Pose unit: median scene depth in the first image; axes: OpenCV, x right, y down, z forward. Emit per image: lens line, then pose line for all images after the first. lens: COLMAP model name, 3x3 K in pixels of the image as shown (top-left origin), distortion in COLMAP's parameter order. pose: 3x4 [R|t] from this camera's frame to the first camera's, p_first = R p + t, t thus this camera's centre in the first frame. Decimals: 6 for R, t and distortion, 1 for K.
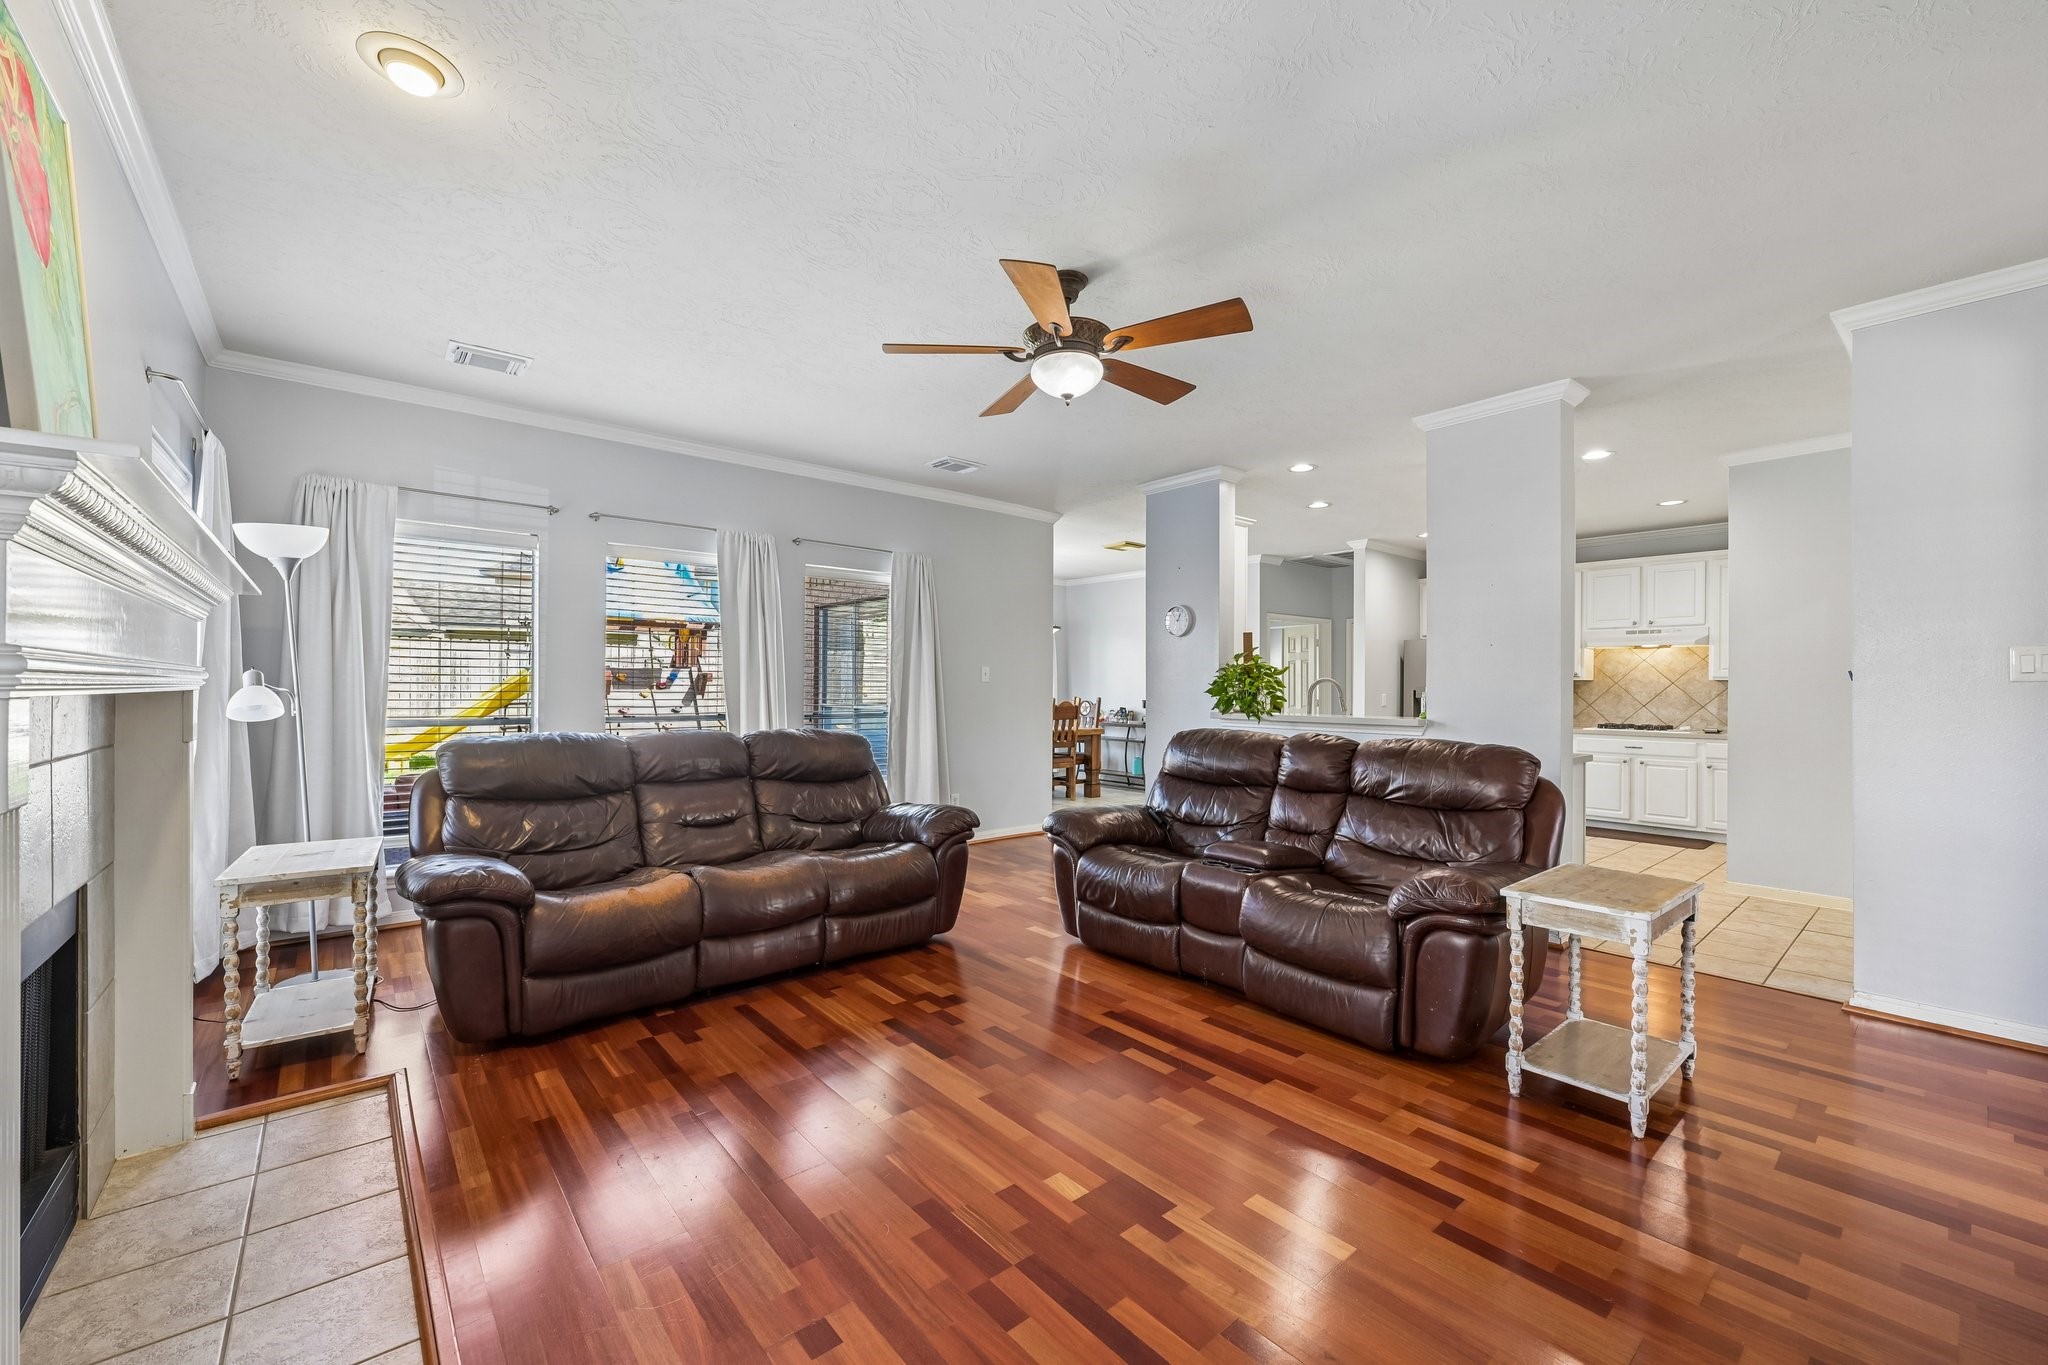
lens RADIAL K [[810.9, 0, 1037.9], [0, 810.9, 686.7], [0, 0, 1]] dist [0.001225, -0.000494]
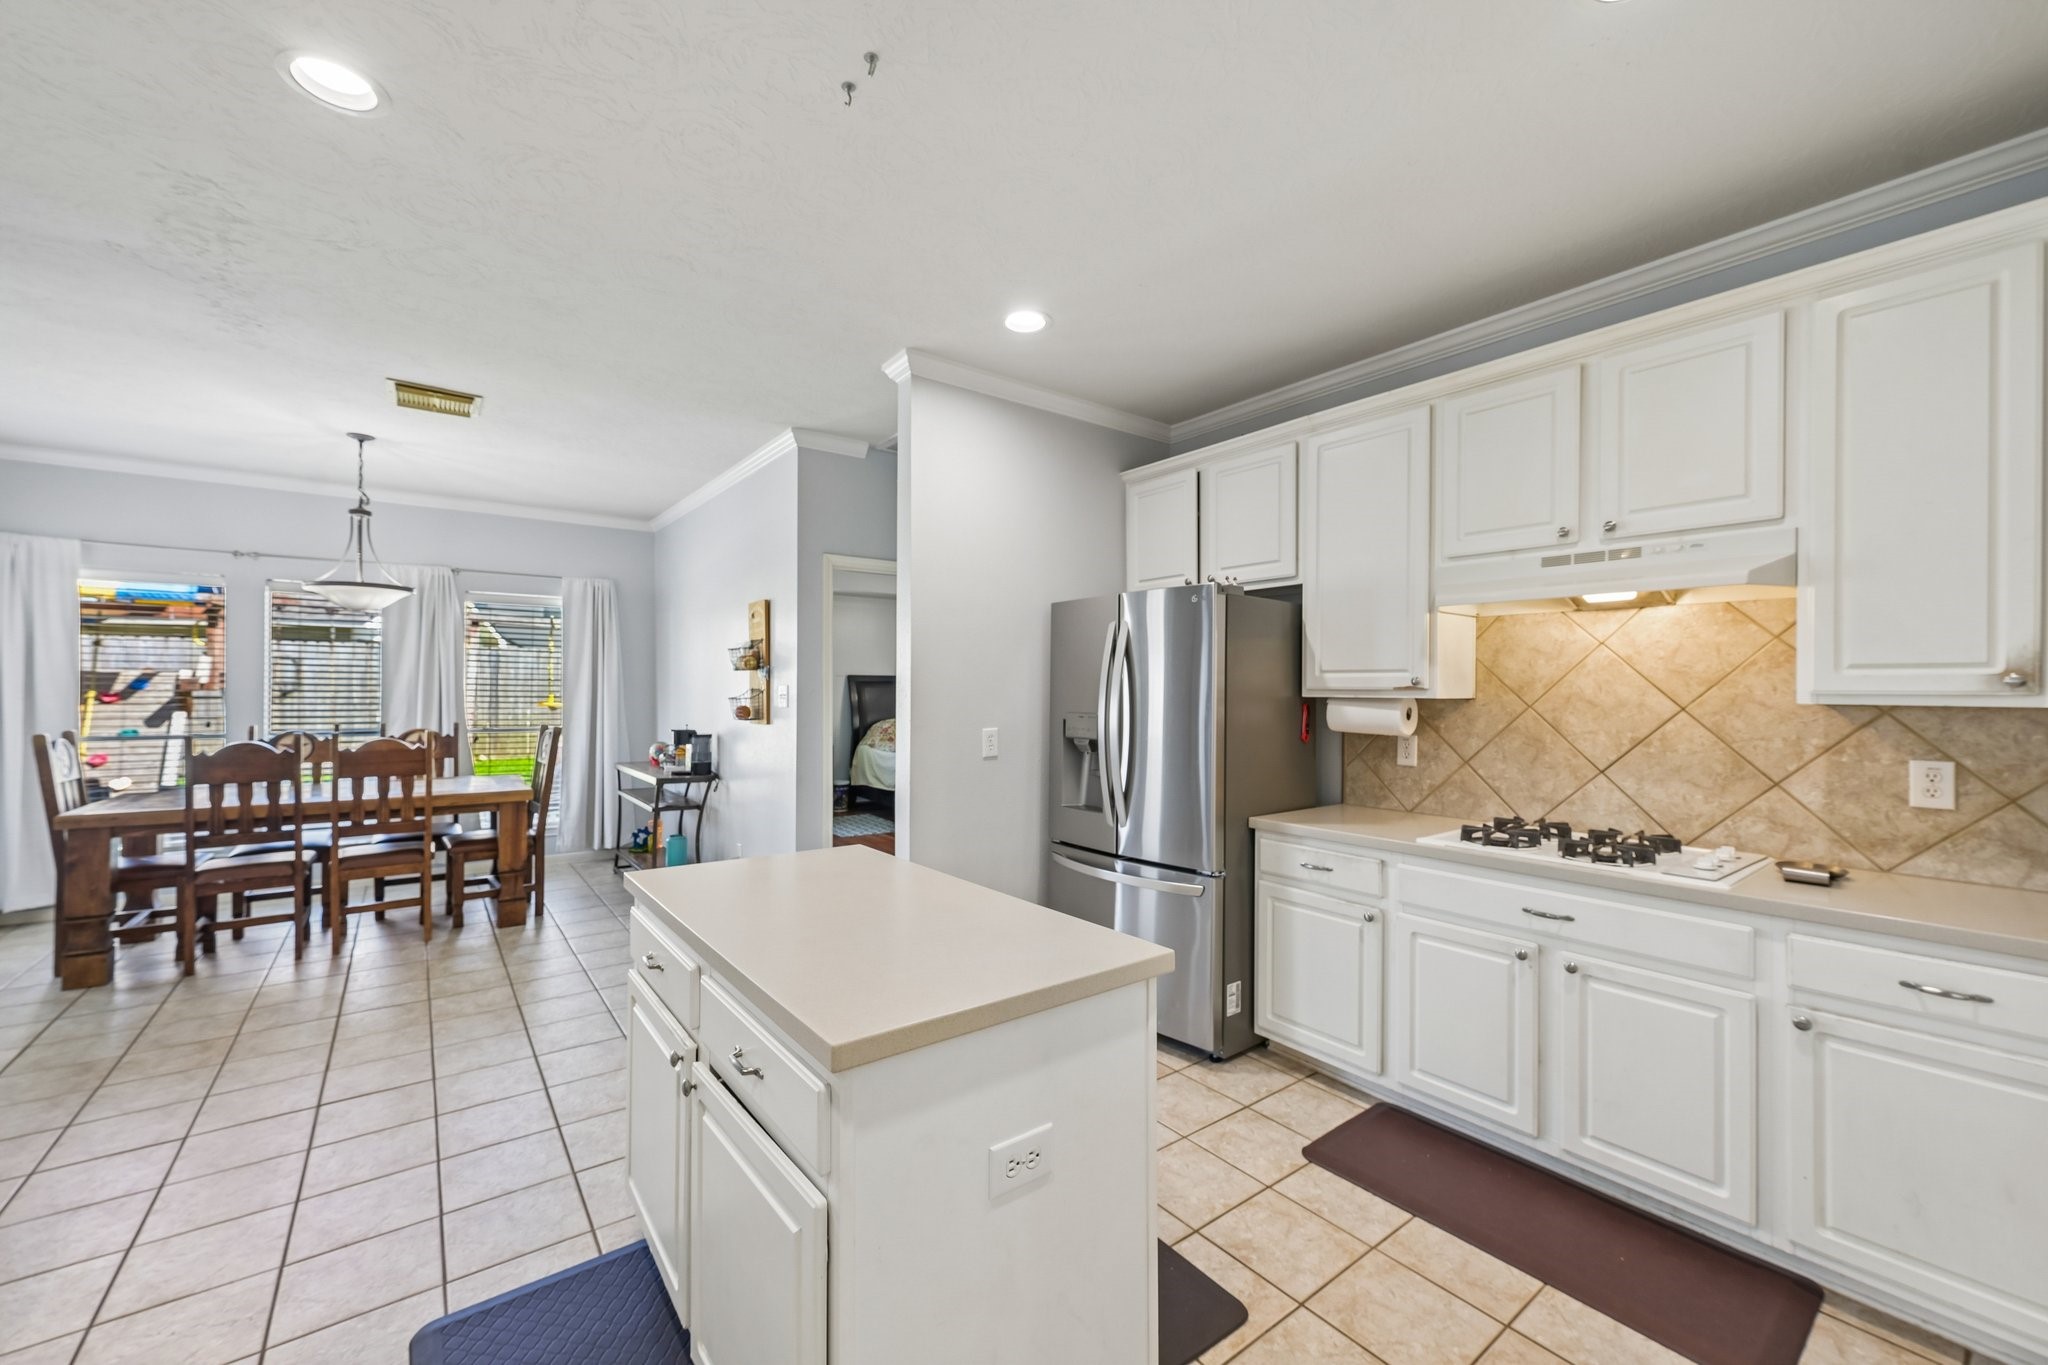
lens RADIAL K [[810.9, 0, 1026.5], [0, 810.9, 687.0], [0, 0, 1]] dist [0.001225, -0.000494]
pose [[0.998372, -0.000615, -0.057029, 0.524326], [0.000565, 0.999999, -0.000885, -0.013532], [0.057029, 0.000851, 0.998372, 0.641221]]
